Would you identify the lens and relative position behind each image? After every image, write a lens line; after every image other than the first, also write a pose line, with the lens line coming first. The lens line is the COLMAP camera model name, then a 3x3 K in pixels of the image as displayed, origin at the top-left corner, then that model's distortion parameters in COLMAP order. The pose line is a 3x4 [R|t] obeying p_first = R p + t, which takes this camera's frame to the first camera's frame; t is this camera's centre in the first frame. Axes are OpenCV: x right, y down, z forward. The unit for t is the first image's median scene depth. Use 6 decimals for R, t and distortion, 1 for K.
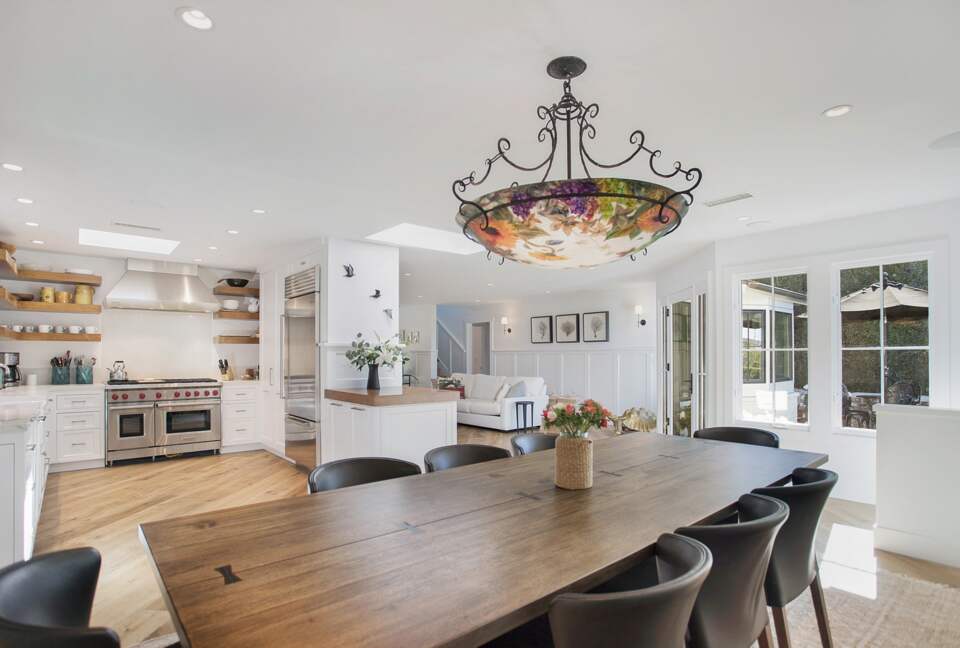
lens RADIAL K [[498.7, 0, 480.6], [0, 498.7, 360.2], [0, 0, 1]] dist [-0.000327, -0.000408]
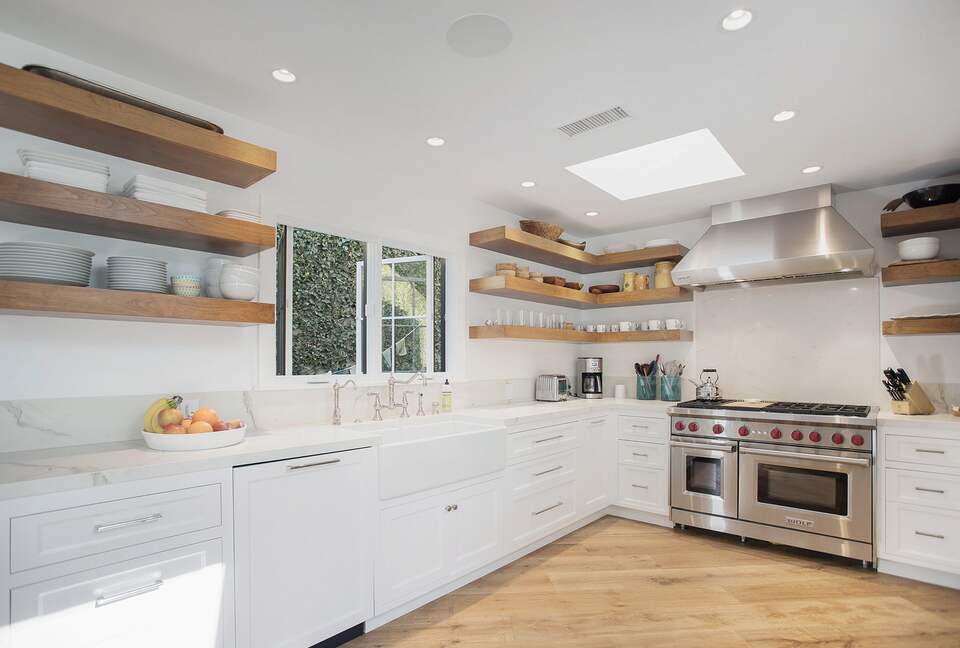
lens RADIAL K [[498.7, 0, 480.6], [0, 498.7, 360.2], [0, 0, 1]] dist [-0.000327, -0.000408]
pose [[0.152585, -0.004079, -0.988282, -0.135738], [-0.006292, 0.999967, -0.005099, -0.005065], [0.988270, 0.006996, 0.152555, 0.627446]]
